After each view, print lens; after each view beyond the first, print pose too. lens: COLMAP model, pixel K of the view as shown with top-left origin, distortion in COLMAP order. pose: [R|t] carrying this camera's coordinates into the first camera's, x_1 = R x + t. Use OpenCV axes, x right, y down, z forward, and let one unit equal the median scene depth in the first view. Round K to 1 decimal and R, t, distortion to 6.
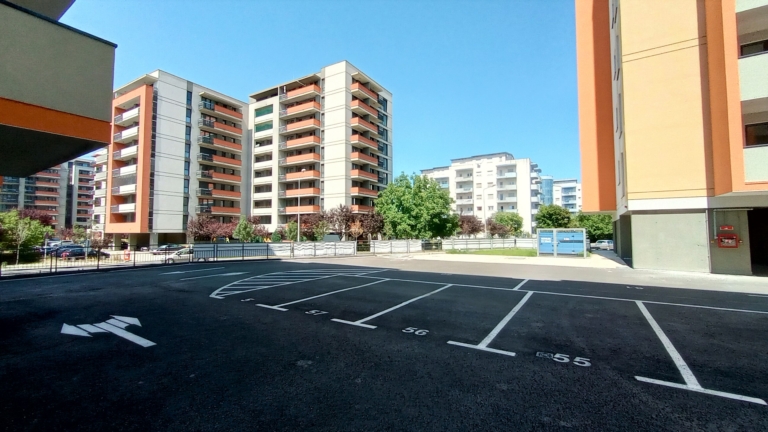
lens RADIAL K [[324.6, 0, 386.5], [0, 324.6, 217.4], [0, 0, 1]] dist [0.005024, 0.001638]
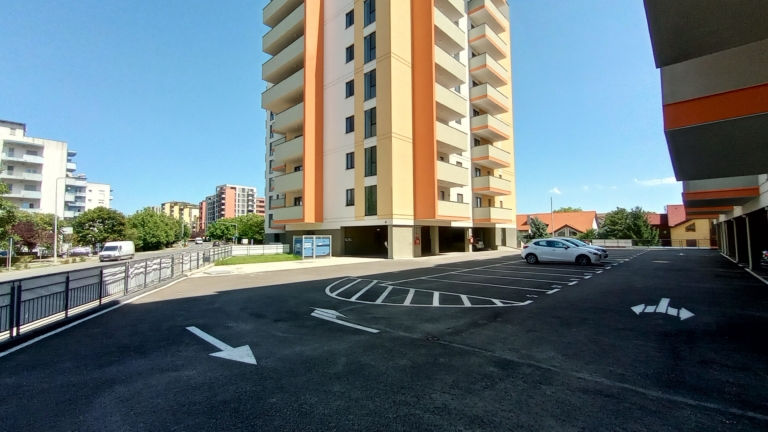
lens RADIAL K [[324.6, 0, 386.6], [0, 324.6, 215.5], [0, 0, 1]] dist [0.005024, 0.001638]
pose [[0.190027, 0.063744, 0.979707, -0.644873], [-0.033903, 0.997721, -0.058340, 0.021572], [-0.981193, -0.022129, 0.191755, 0.505078]]
